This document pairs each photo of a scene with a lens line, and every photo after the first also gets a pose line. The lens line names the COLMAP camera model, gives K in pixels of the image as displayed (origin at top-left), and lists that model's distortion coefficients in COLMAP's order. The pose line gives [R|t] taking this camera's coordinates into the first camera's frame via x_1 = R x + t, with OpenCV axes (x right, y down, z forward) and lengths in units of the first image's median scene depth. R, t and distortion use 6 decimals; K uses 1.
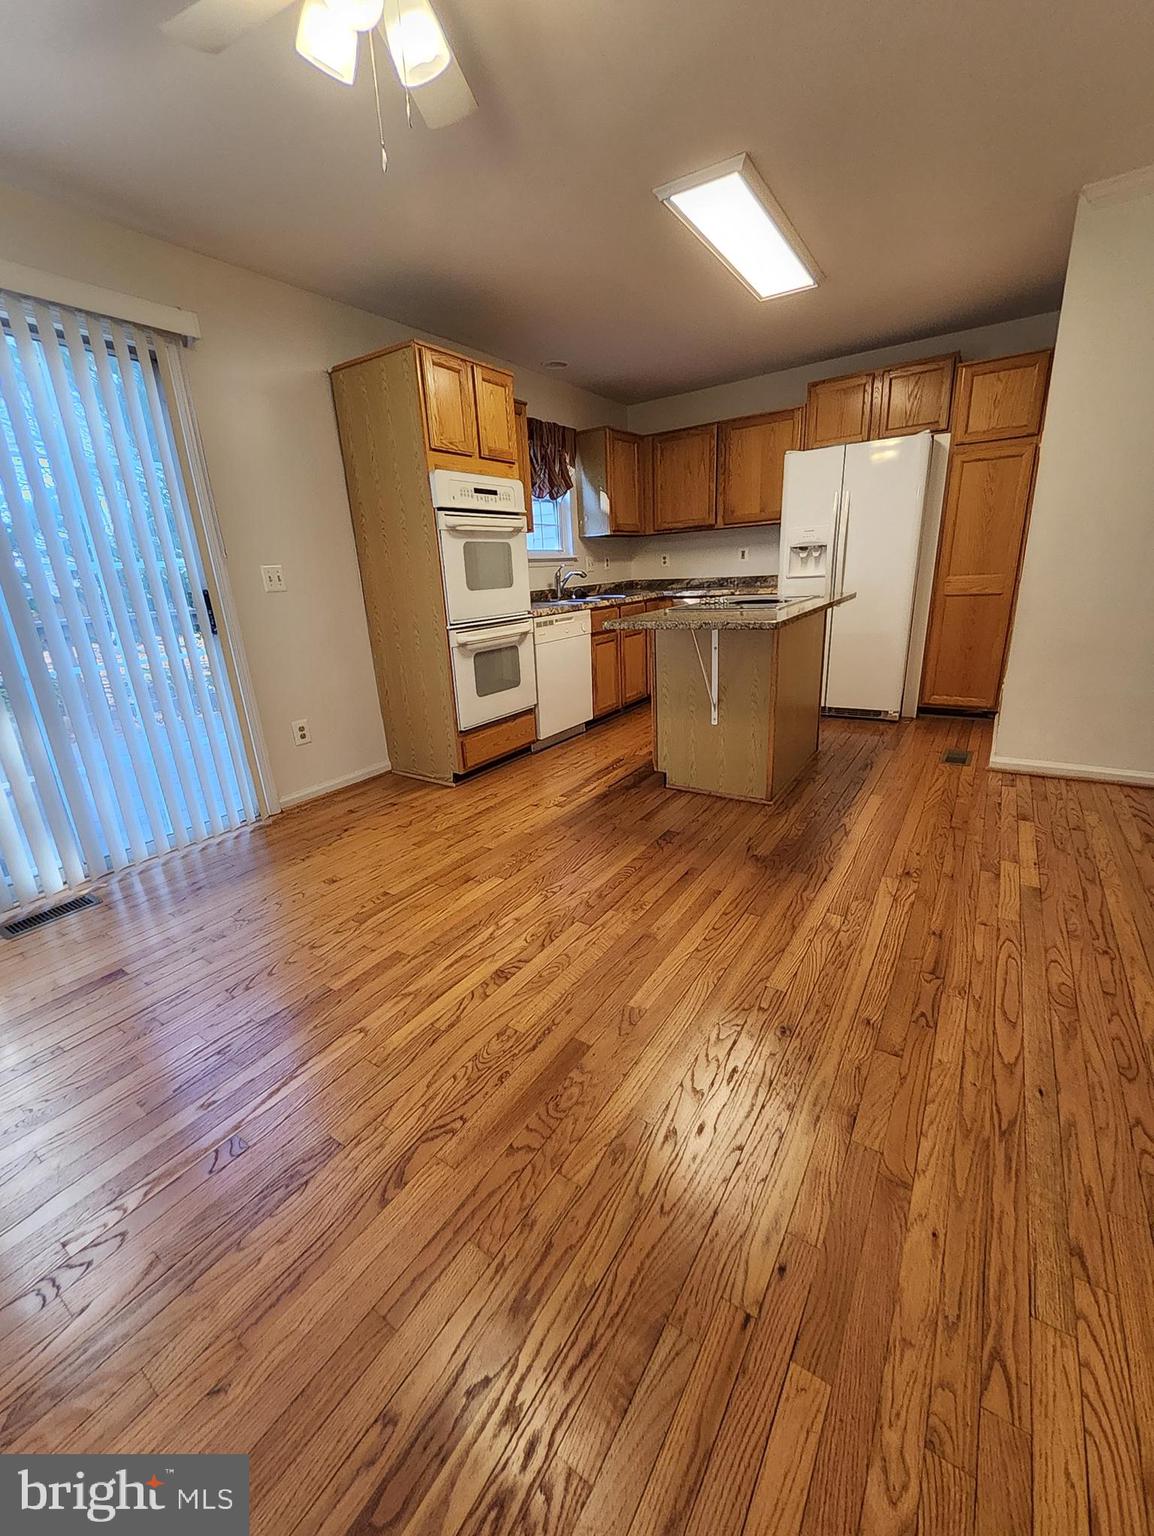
lens RADIAL K [[601.2, 0, 571.8], [0, 601.2, 767.7], [0, 0, 1]] dist [-0.000362, -0.004170]
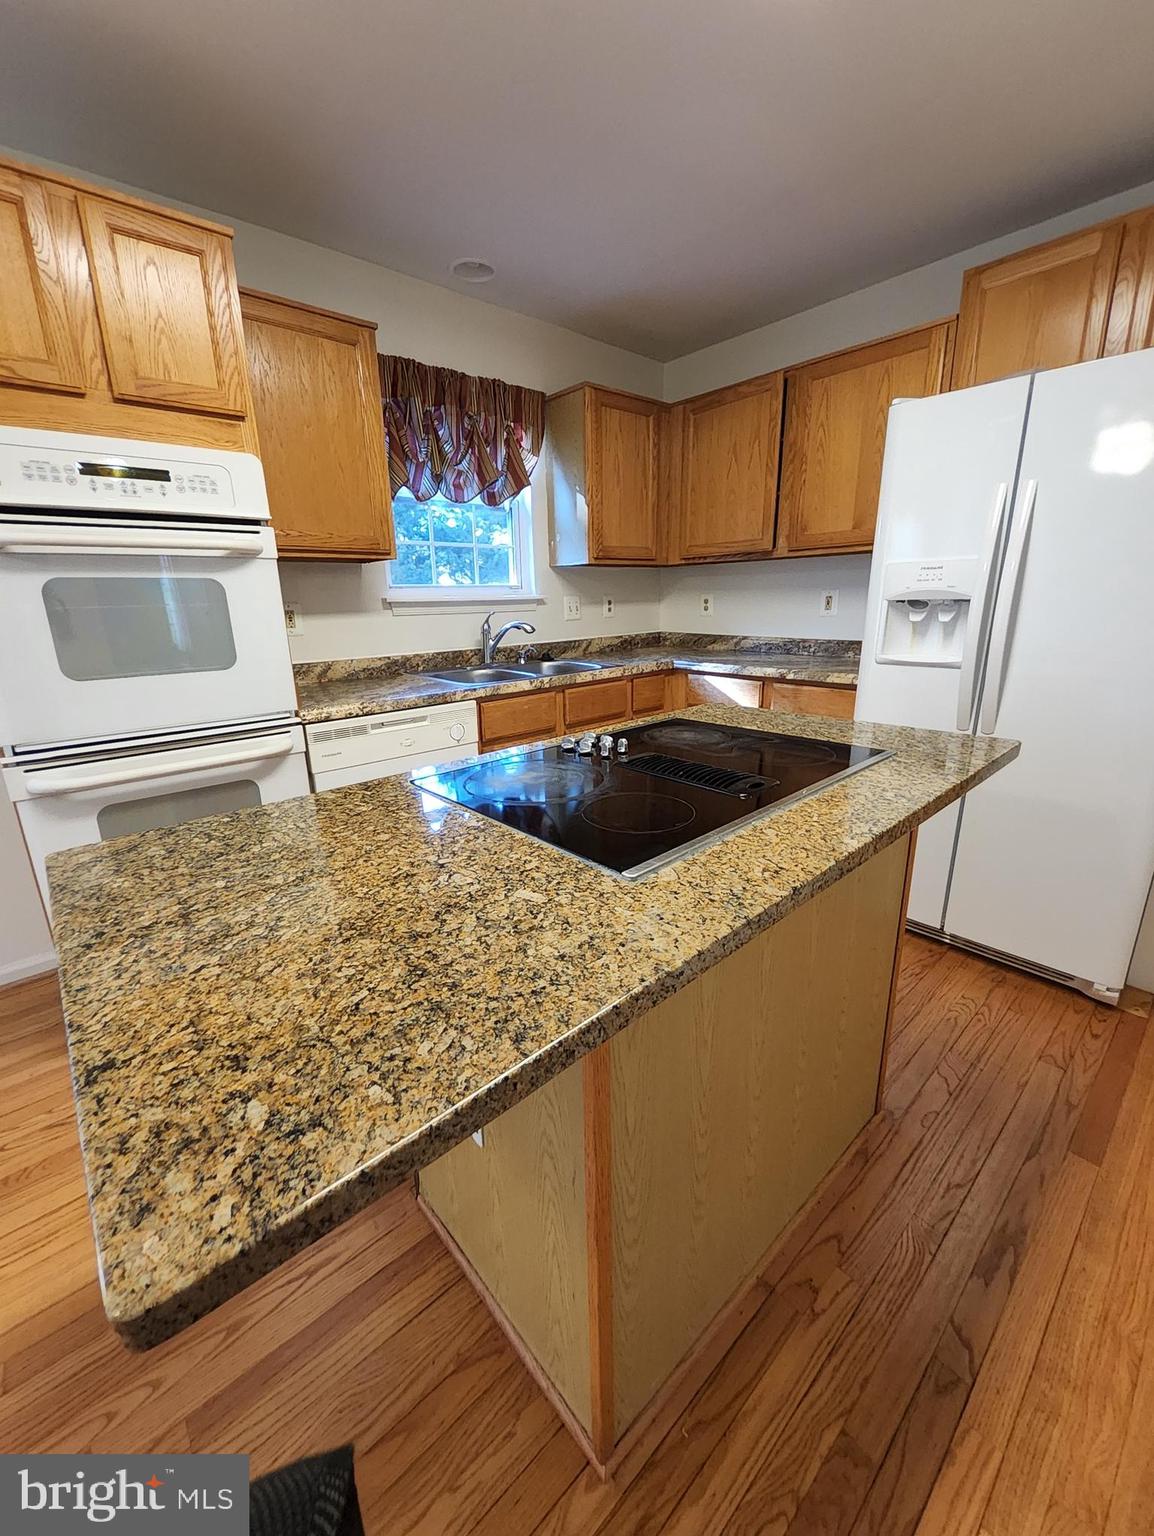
lens RADIAL K [[601.2, 0, 575.6], [0, 601.2, 771.6], [0, 0, 1]] dist [-0.000362, -0.004170]
pose [[0.969520, 0.099489, -0.223906, 0.313557], [-0.105277, 0.994344, -0.014030, -0.255087], [0.221244, 0.037175, 0.974510, 0.622958]]
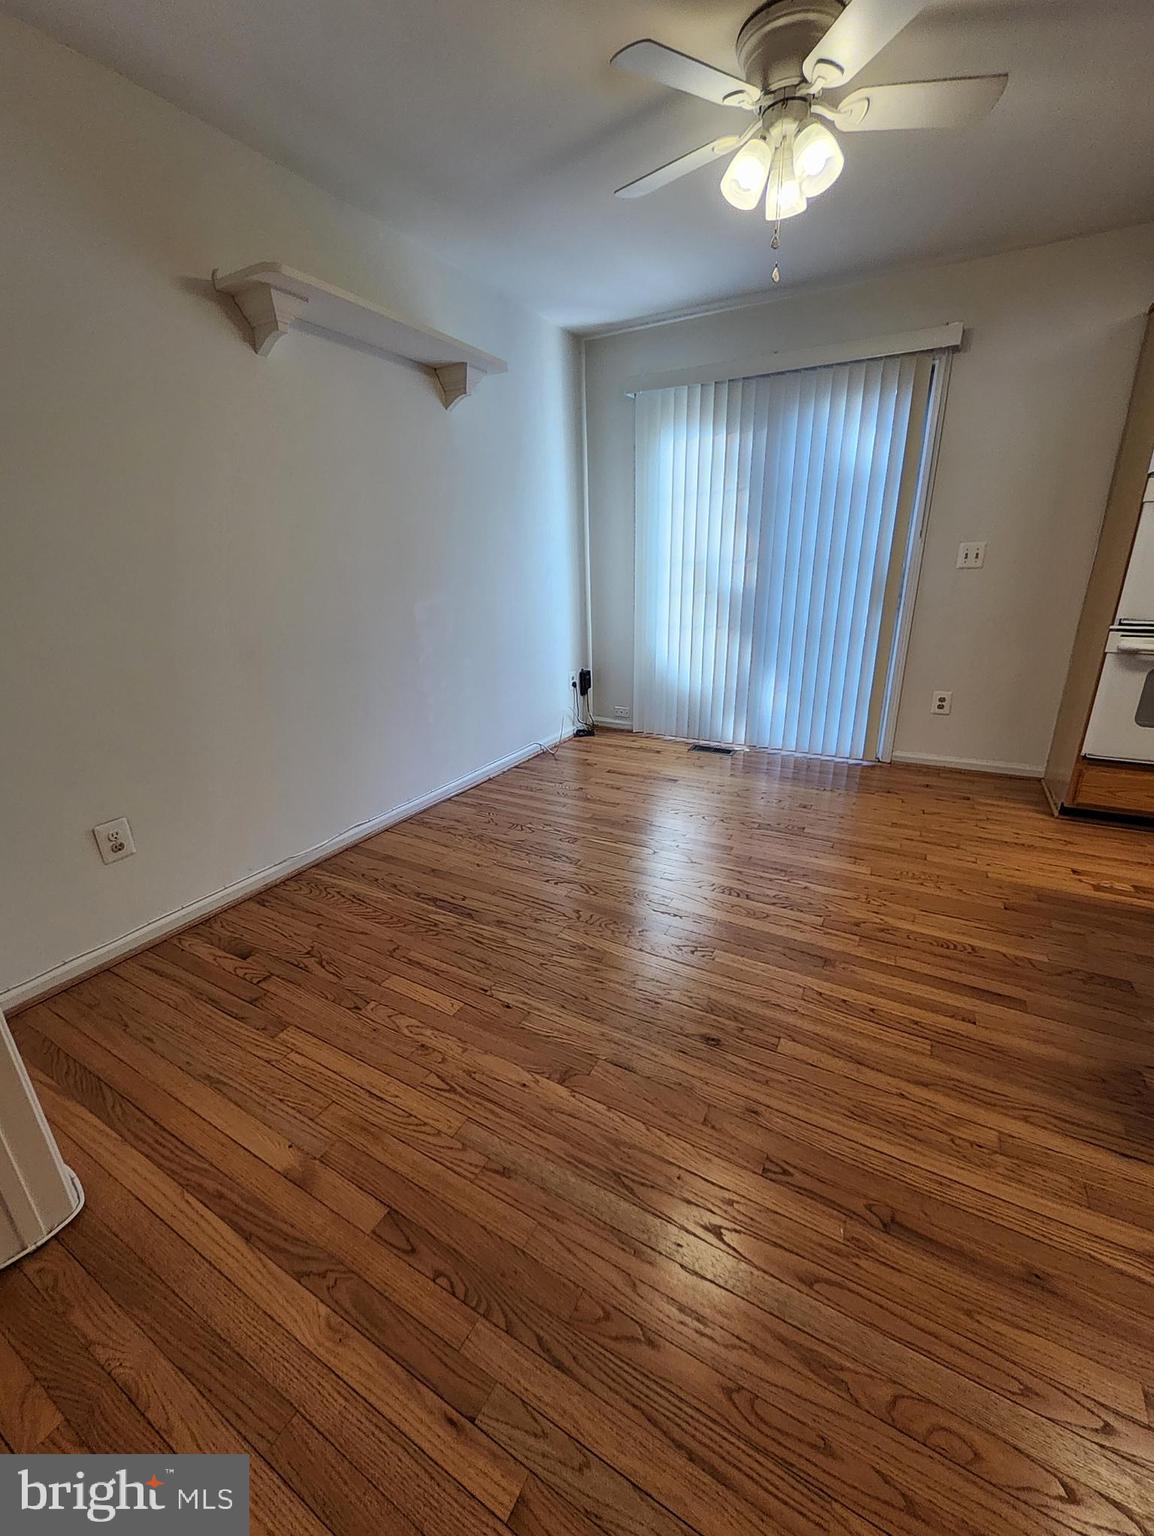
lens RADIAL K [[601.2, 0, 575.4], [0, 601.2, 768.5], [0, 0, 1]] dist [-0.000362, -0.004170]
pose [[0.089112, 0.370505, -0.924546, 0.511427], [-0.288932, 0.897941, 0.331995, -0.118968], [0.953193, 0.237546, 0.187068, 0.211745]]
